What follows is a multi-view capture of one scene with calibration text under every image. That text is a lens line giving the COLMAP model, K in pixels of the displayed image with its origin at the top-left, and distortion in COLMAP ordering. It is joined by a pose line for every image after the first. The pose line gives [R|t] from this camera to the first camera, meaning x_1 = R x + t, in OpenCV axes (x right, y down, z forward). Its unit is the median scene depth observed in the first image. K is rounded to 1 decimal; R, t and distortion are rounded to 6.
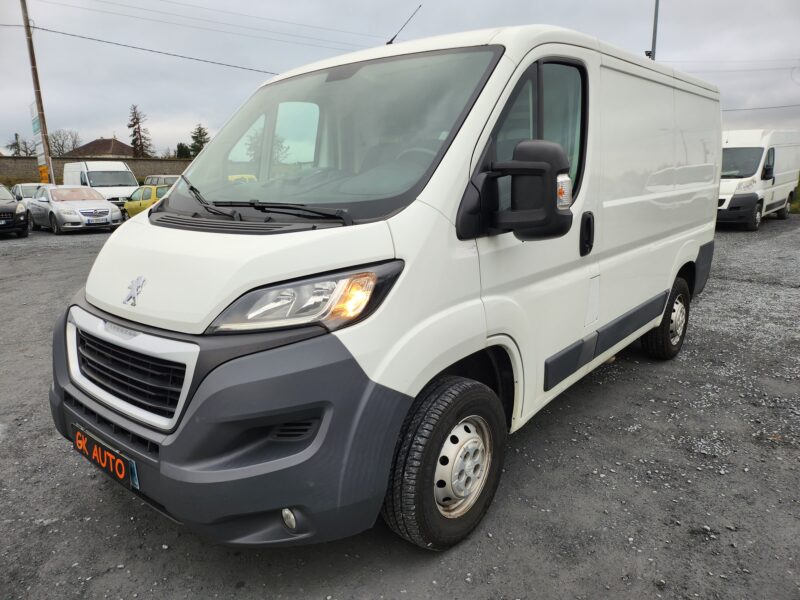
lens RADIAL K [[567.1, 0, 400.5], [0, 567.1, 297.6], [0, 0, 1]] dist [-0.001344, -0.000987]
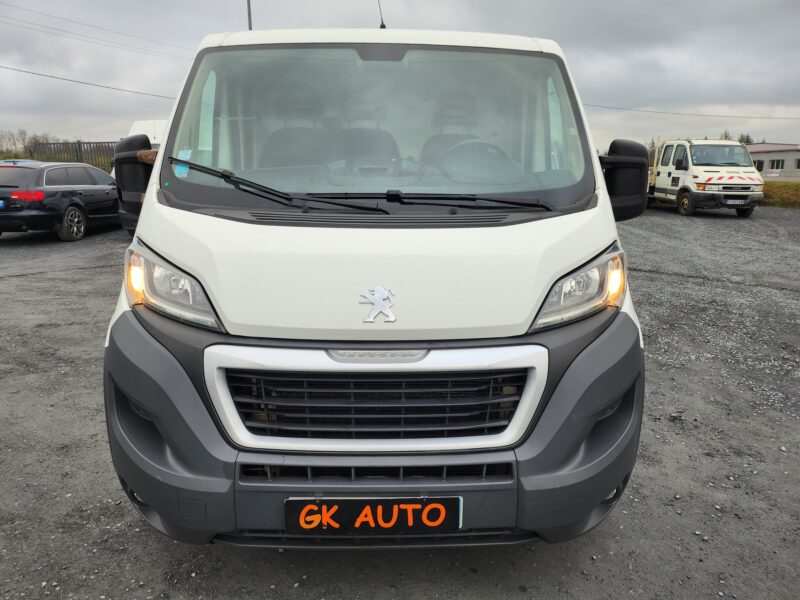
lens RADIAL K [[567.1, 0, 400.4], [0, 567.1, 302.3], [0, 0, 1]] dist [-0.001344, -0.000987]
pose [[0.767836, -0.127531, 0.627825, -0.976419], [0.114825, 0.991513, 0.060976, -0.060741], [-0.630272, 0.025271, 0.775963, 0.363840]]
